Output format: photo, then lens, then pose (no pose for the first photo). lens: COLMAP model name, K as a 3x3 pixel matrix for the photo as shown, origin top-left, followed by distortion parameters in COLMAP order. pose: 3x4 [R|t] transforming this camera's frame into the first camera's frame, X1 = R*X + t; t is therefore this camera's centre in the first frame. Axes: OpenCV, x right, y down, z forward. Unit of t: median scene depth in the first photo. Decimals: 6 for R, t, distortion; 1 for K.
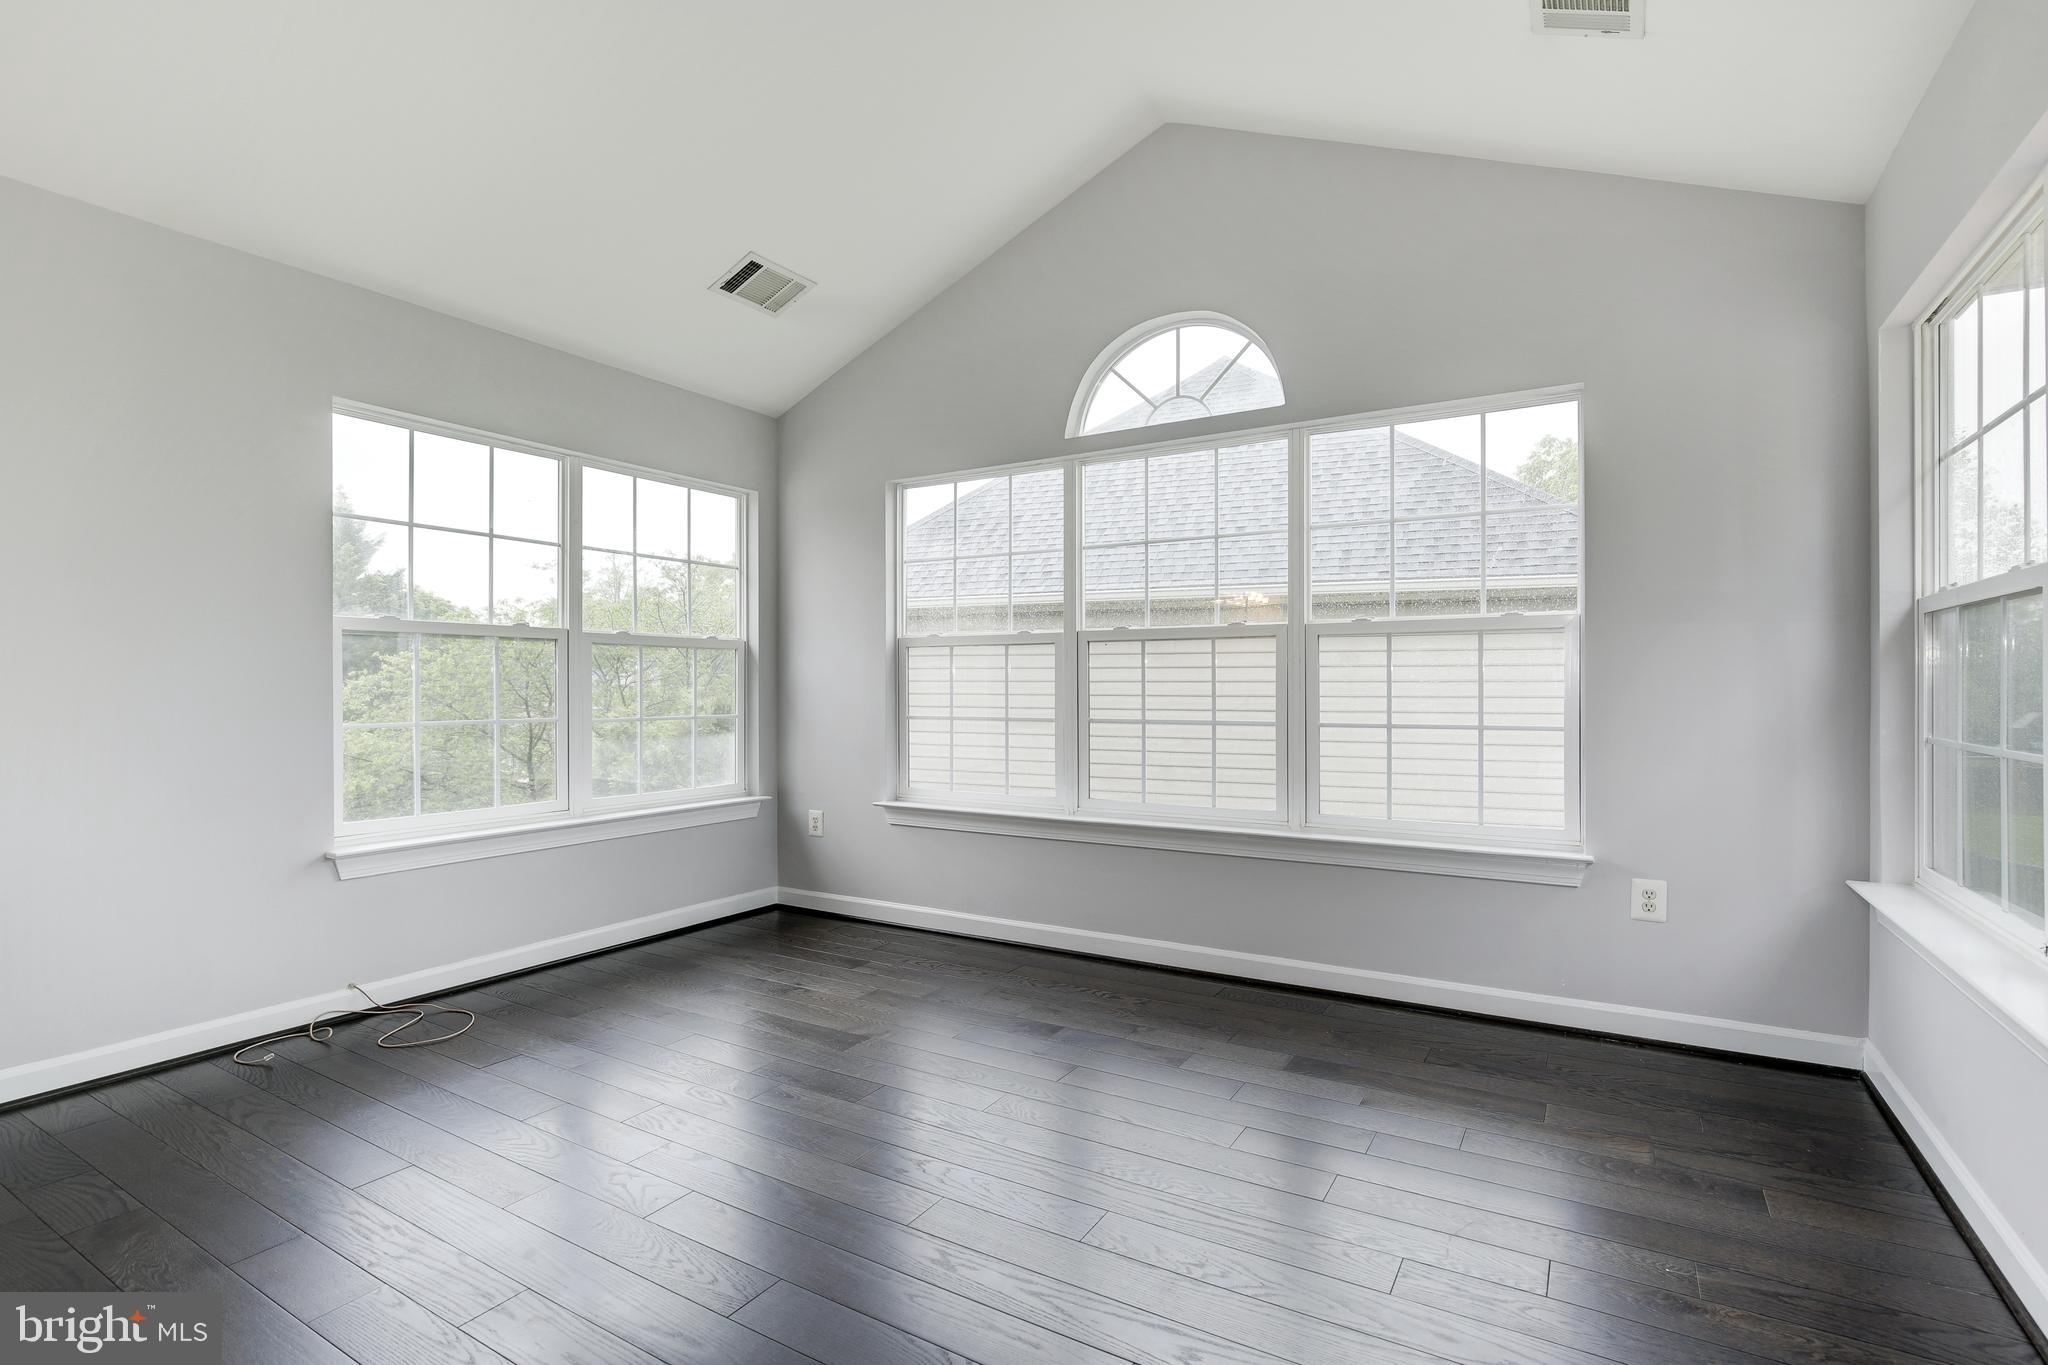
lens RADIAL K [[942.2, 0, 1028.6], [0, 942.2, 680.2], [0, 0, 1]] dist [-0.019842, 0.005262]
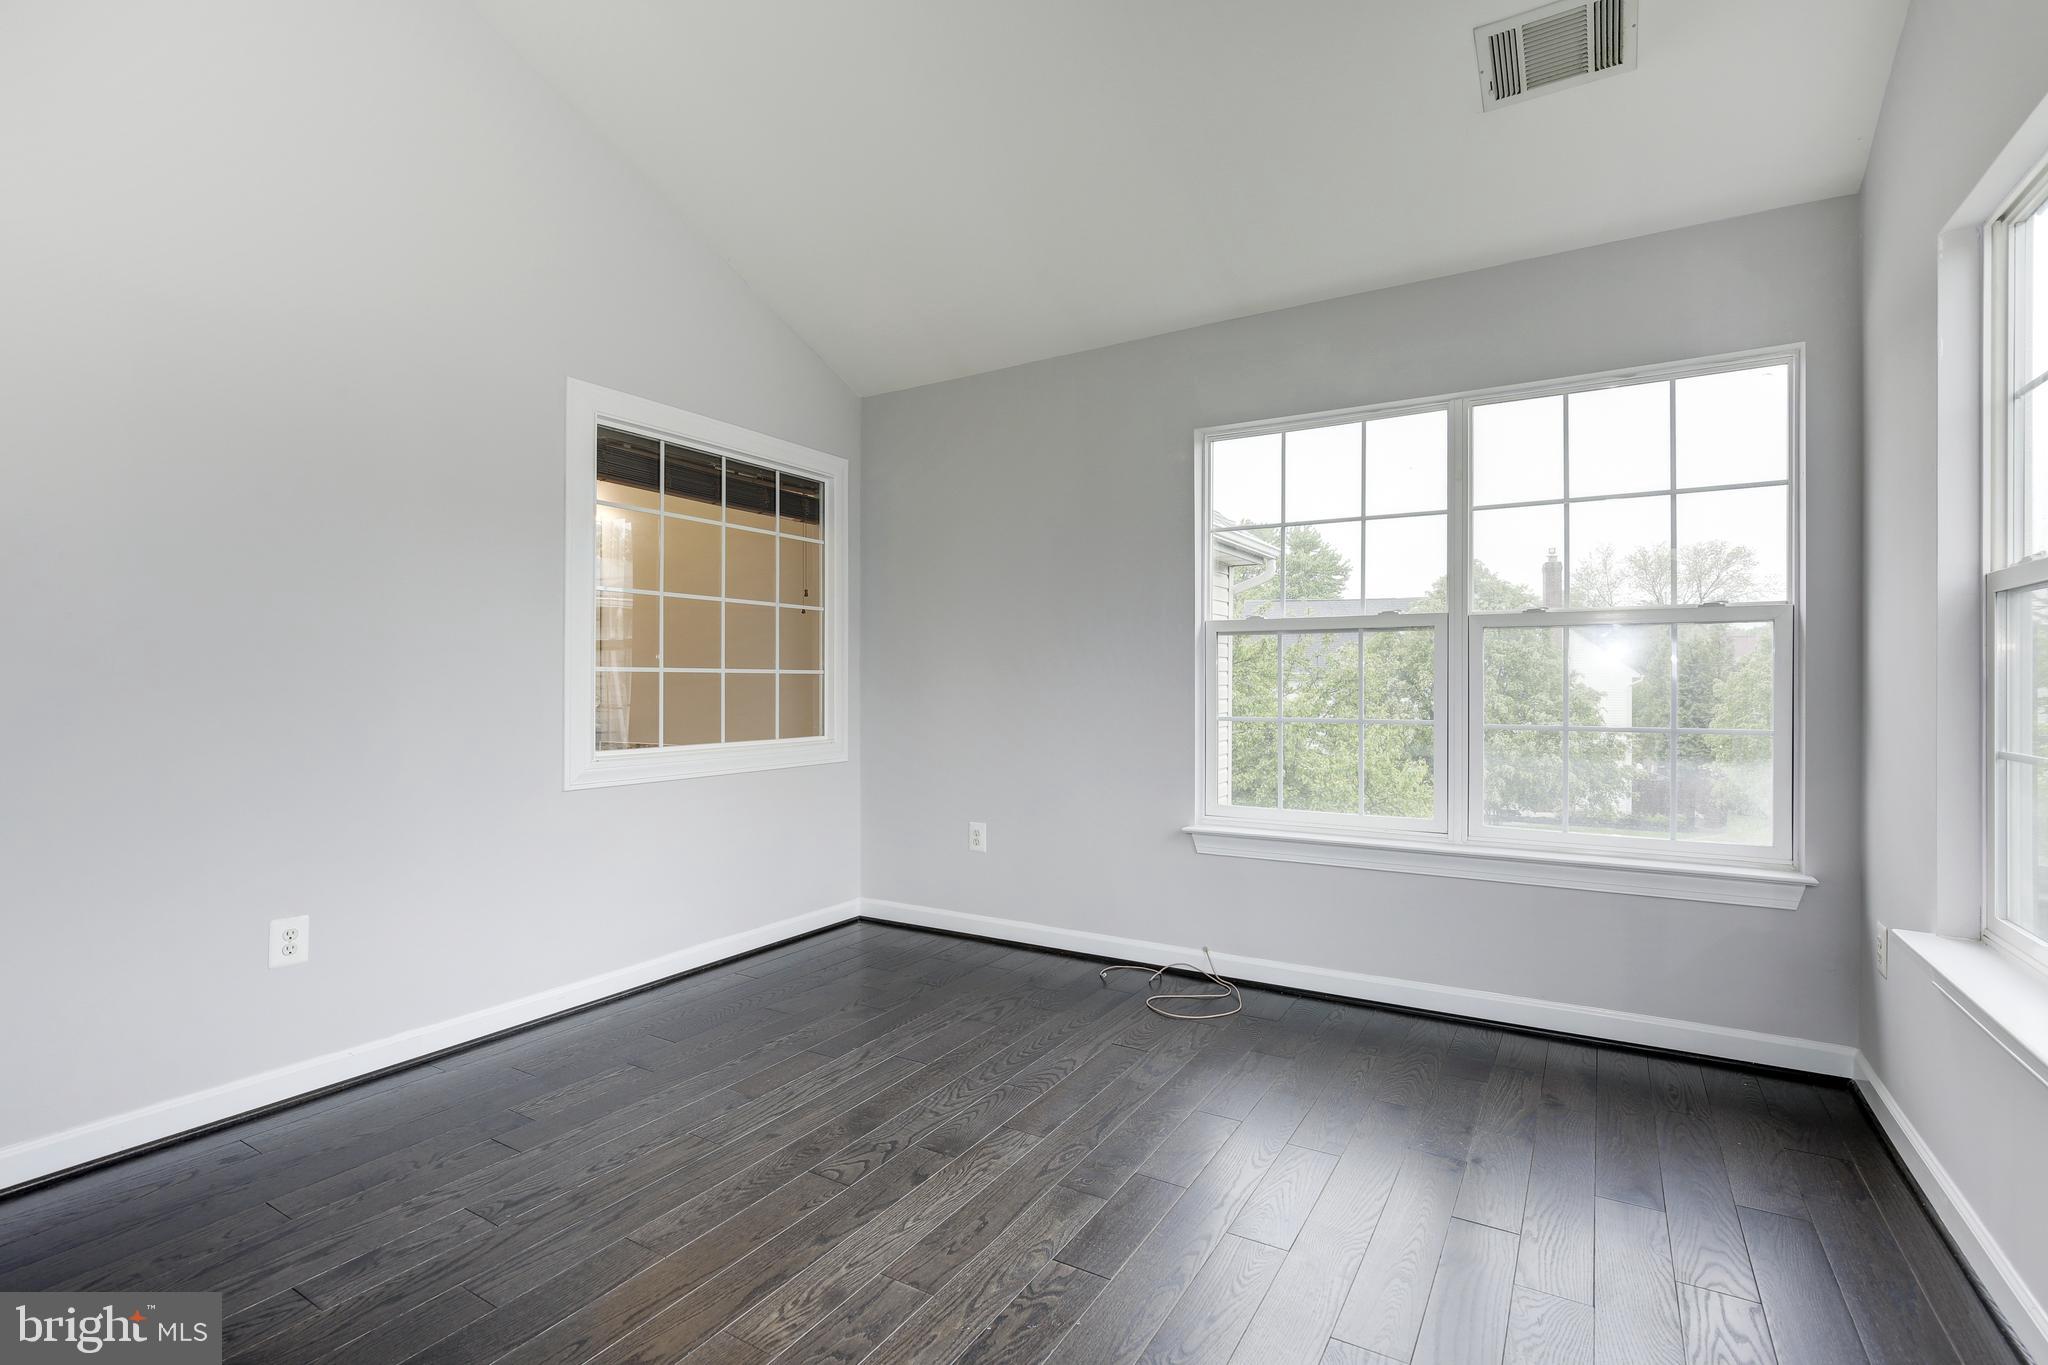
lens RADIAL K [[942.2, 0, 1027.4], [0, 942.2, 693.2], [0, 0, 1]] dist [-0.019842, 0.005262]
pose [[0.011348, -0.001956, -0.999934, 0.322007], [-0.003929, 0.999990, -0.002000, 0.019152], [0.999928, 0.003952, 0.011340, 0.622417]]
